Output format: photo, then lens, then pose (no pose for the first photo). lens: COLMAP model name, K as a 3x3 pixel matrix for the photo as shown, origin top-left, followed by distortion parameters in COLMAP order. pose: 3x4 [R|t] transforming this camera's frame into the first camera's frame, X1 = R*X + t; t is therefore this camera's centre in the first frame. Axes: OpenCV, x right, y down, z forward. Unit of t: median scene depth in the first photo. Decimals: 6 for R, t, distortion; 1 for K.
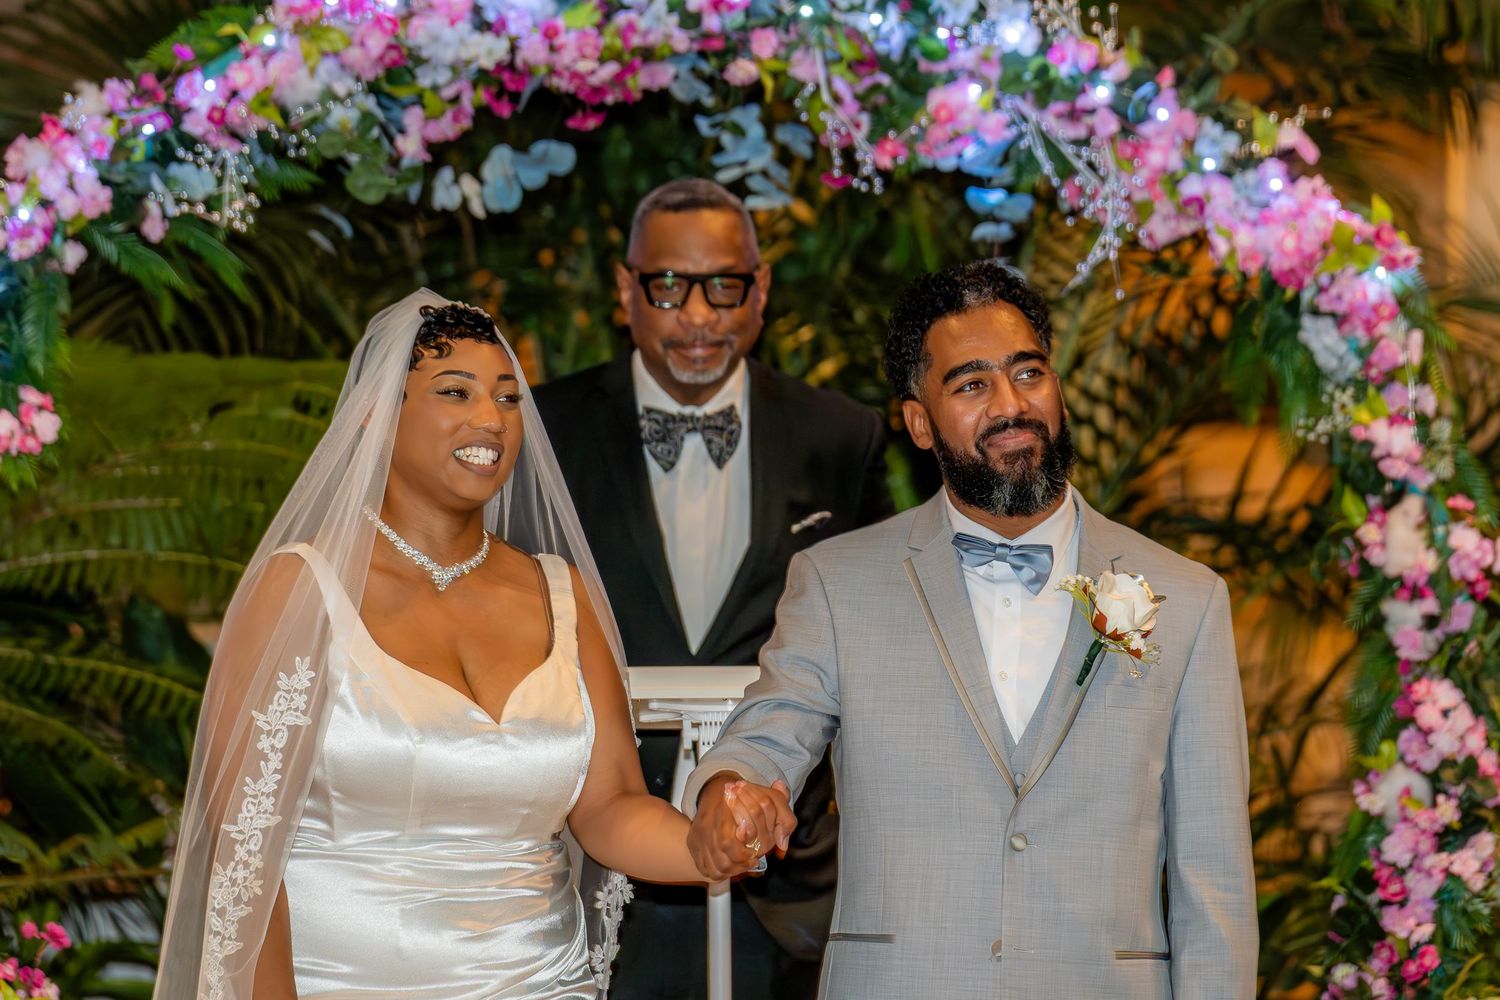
lens RADIAL K [[9382.7, 0, 749.6], [0, 9382.7, 499.9], [0, 0, 1]] dist [-0.480136, 0.000000]
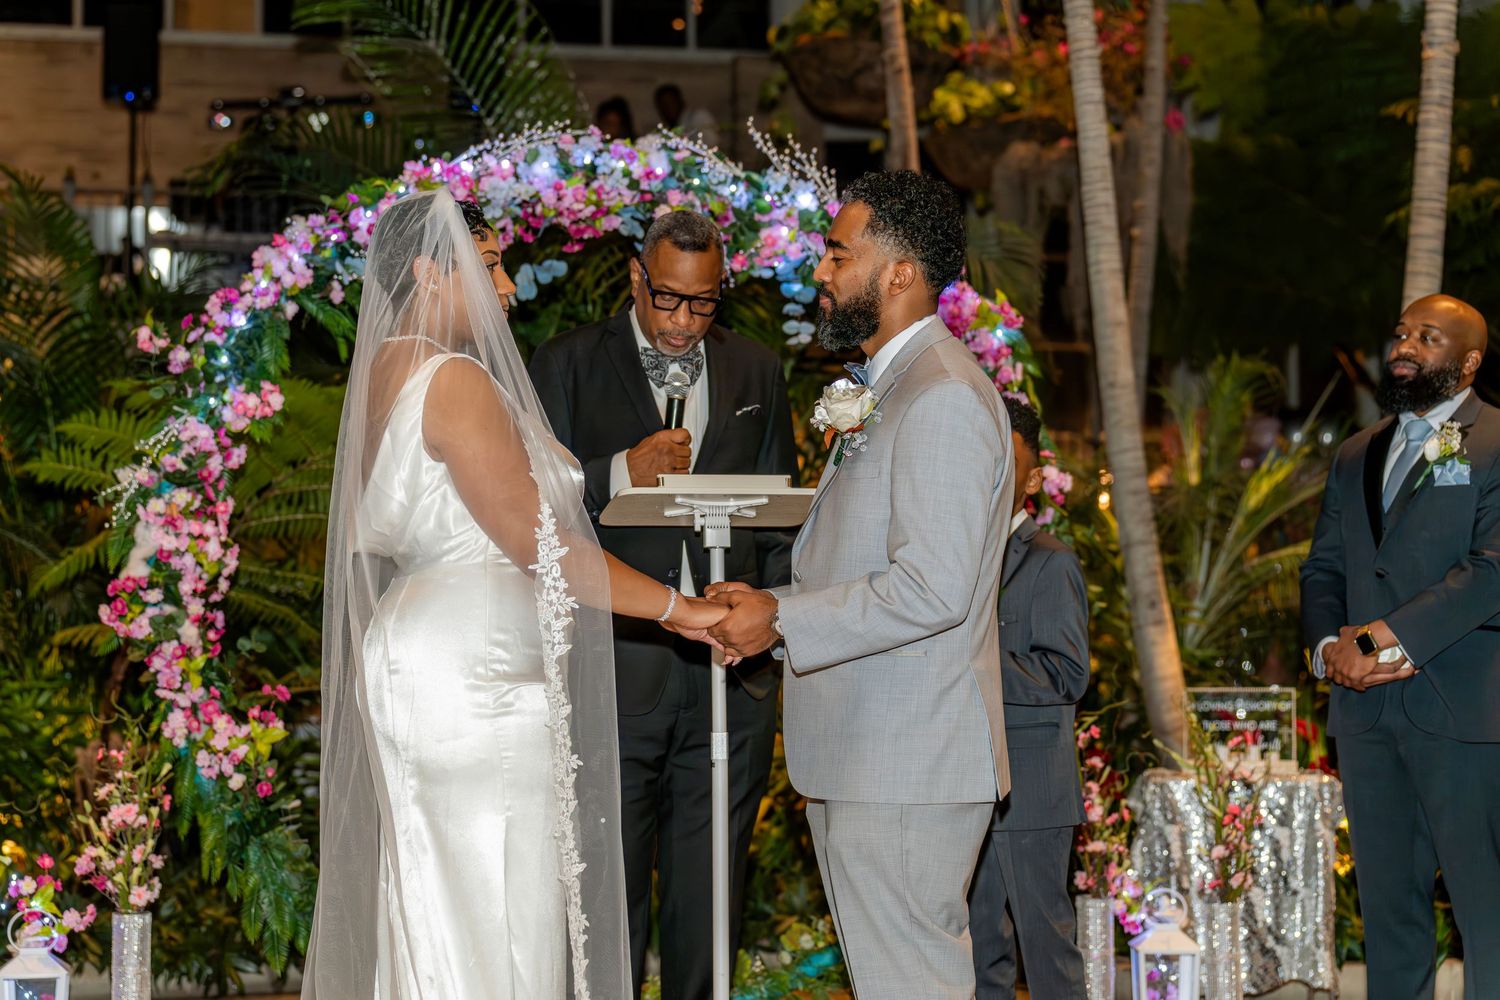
lens RADIAL K [[2848.0, 0, 751.1], [0, 2848.0, 500.8], [0, 0, 1]] dist [-0.099850, 0.000000]
pose [[0.995891, -0.005298, 0.090400, -0.033889], [0.009936, 0.998653, -0.050936, 0.038393], [-0.090008, 0.051624, 0.994602, 0.452617]]
